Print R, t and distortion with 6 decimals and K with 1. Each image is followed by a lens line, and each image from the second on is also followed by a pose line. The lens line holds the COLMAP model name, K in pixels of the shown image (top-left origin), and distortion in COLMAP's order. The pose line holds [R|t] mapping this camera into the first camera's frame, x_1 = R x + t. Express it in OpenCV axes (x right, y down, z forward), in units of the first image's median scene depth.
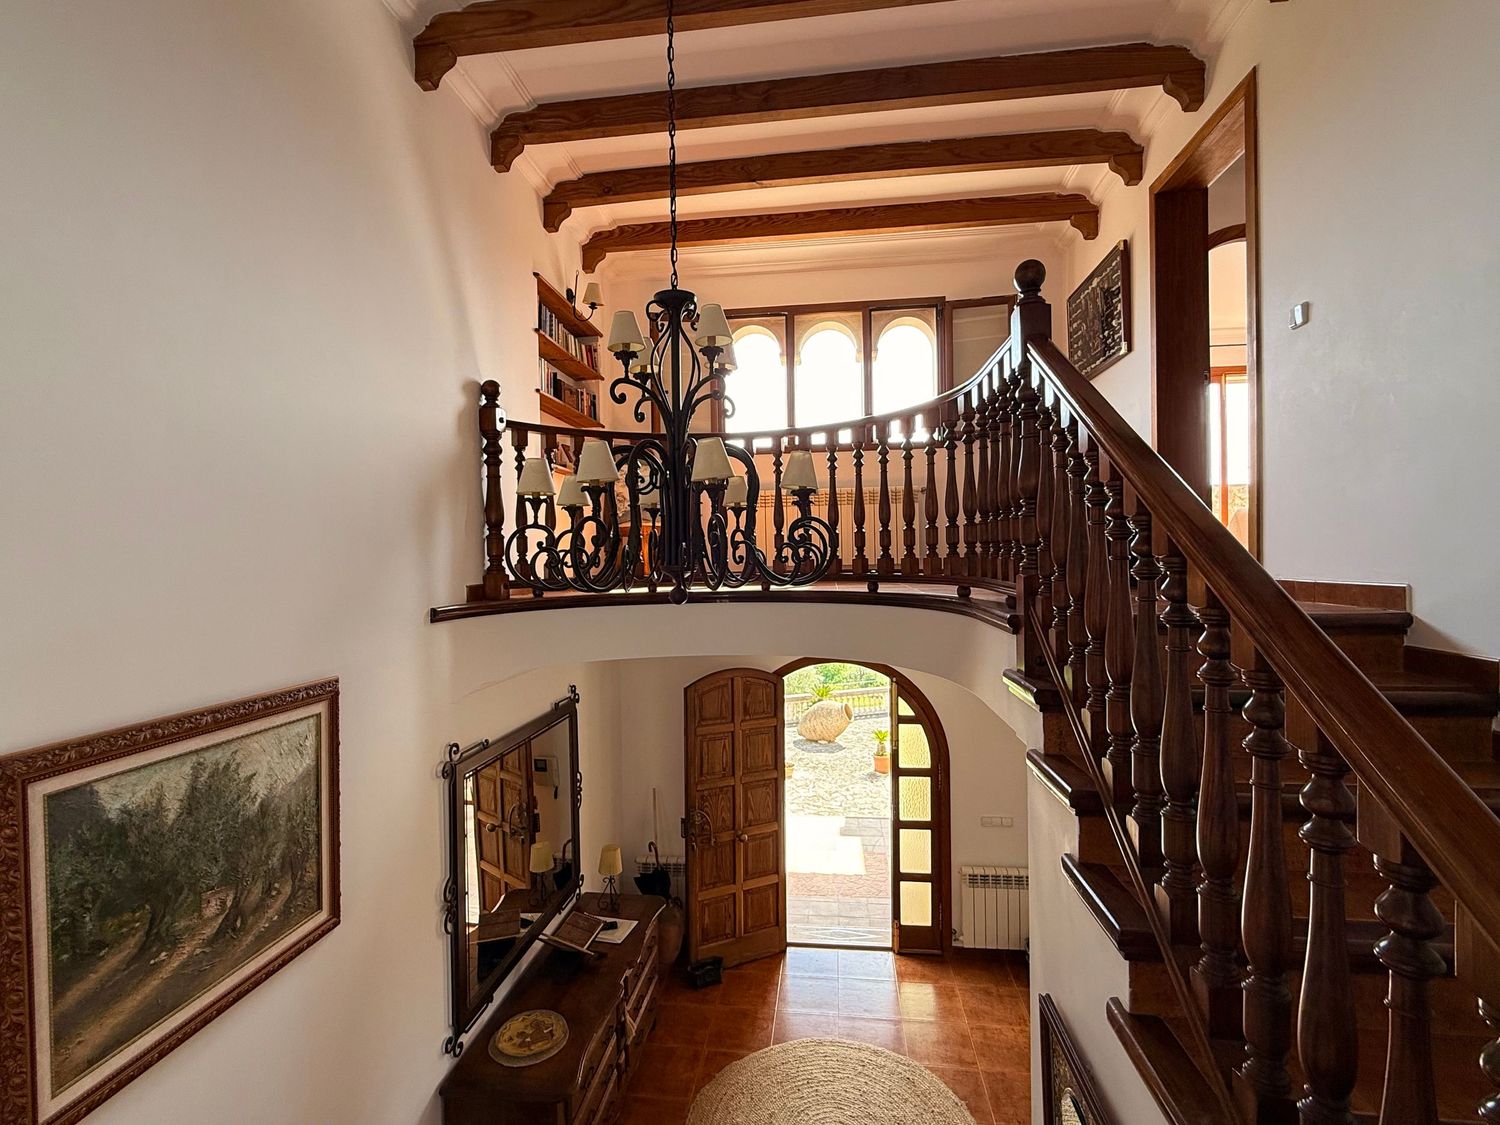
lens RADIAL K [[700.1, 0, 750.0], [0, 700.1, 562.5], [0, 0, 1]] dist [-0.000347, -0.000082]
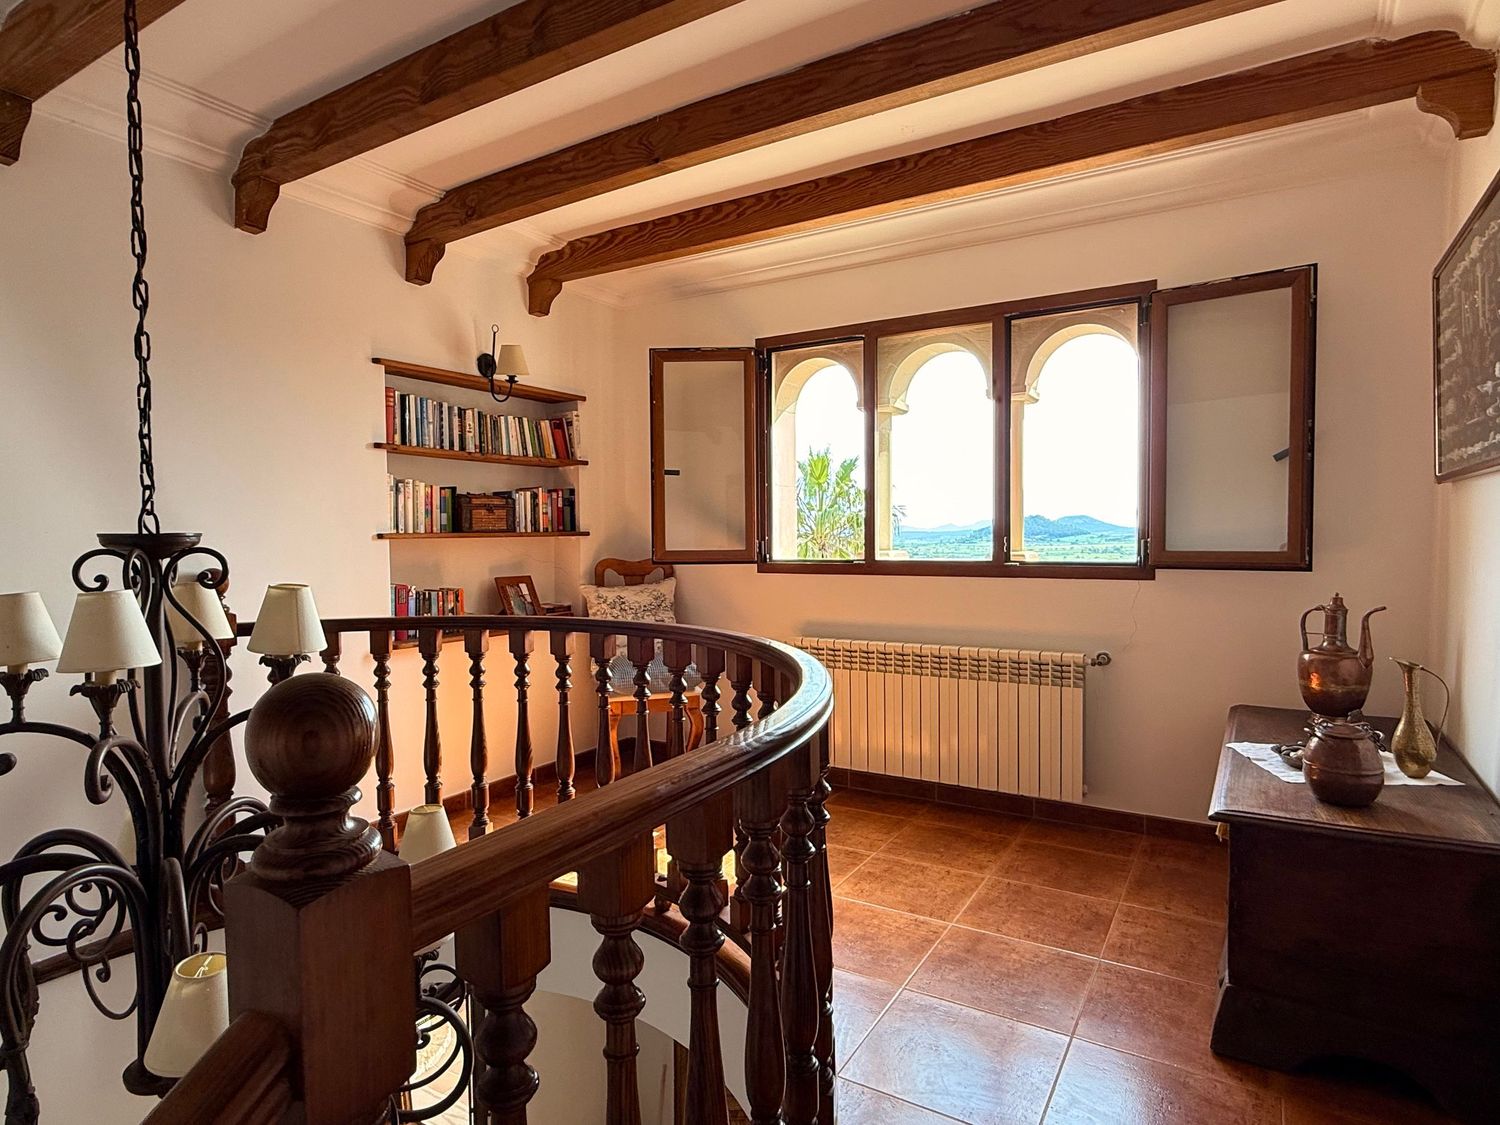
lens RADIAL K [[838.8, 0, 750.0], [0, 838.8, 562.5], [0, 0, 1]] dist [-0.001456, 0.000251]
pose [[0.909413, 0.025853, -0.415090, 0.299257], [-0.010756, 0.999194, 0.038669, -0.219891], [0.415755, -0.030702, 0.908958, 0.362409]]
